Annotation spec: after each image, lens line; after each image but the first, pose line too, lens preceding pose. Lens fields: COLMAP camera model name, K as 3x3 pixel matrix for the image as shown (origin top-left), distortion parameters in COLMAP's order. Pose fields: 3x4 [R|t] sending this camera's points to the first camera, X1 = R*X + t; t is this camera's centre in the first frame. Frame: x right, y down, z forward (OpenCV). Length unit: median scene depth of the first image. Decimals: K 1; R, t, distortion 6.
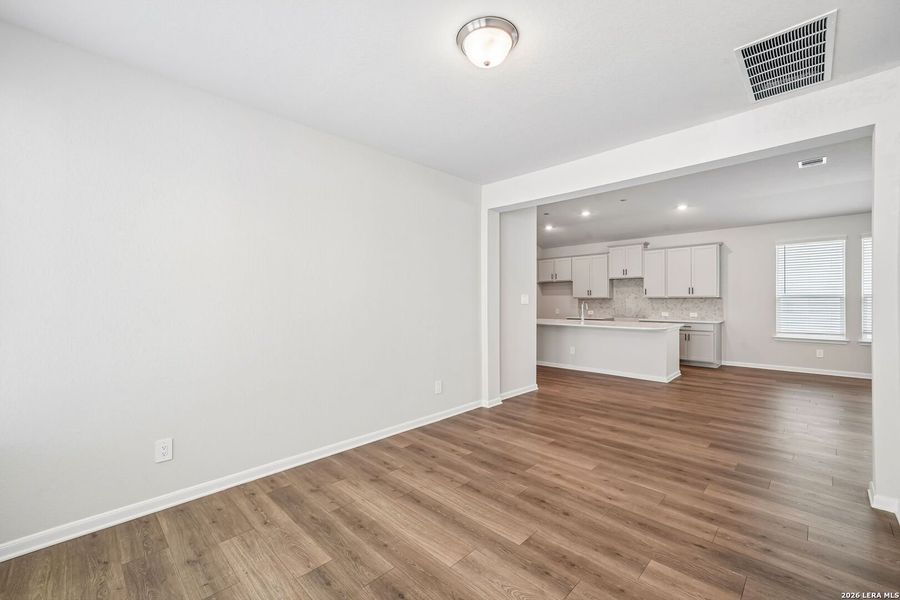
lens RADIAL K [[374.3, 0, 446.0], [0, 374.3, 305.9], [0, 0, 1]] dist [0.005745, 0.002676]
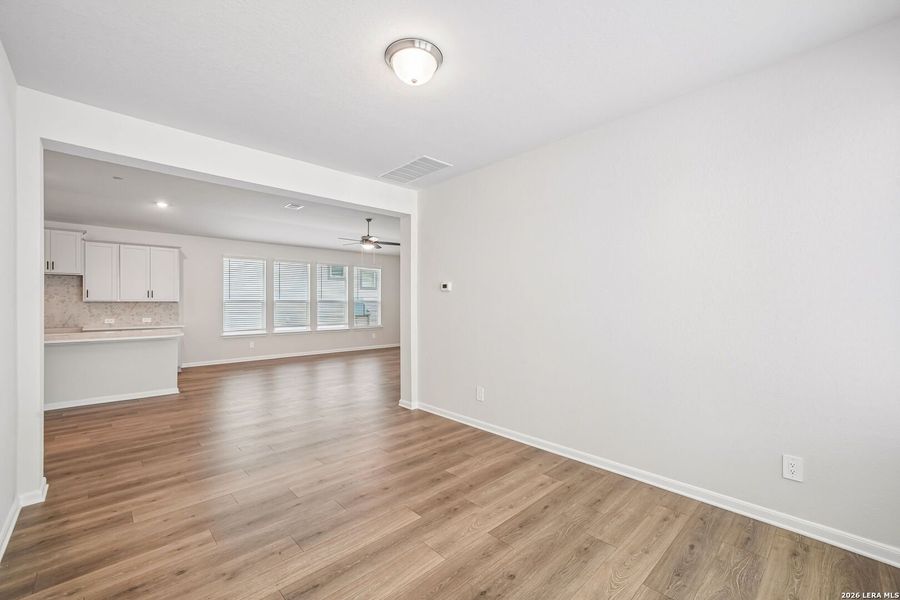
lens RADIAL K [[374.3, 0, 450.0], [0, 374.3, 305.4], [0, 0, 1]] dist [0.005745, 0.002676]
pose [[0.028926, -0.002233, 0.999579, -0.263470], [0.015568, 0.999877, 0.001783, -0.003107], [-0.999460, 0.015510, 0.028957, 0.241985]]
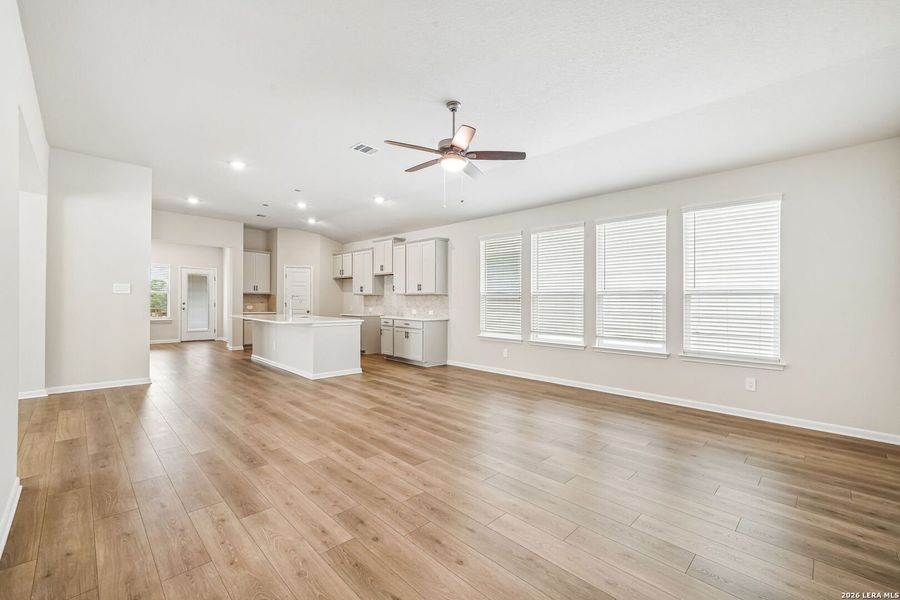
lens RADIAL K [[374.3, 0, 453.7], [0, 374.3, 305.2], [0, 0, 1]] dist [0.005745, 0.002676]
pose [[0.999789, 0.019611, 0.006164, 0.761957], [-0.019557, 0.999770, -0.008839, 0.012739], [-0.006336, 0.008716, 0.999942, 0.034850]]
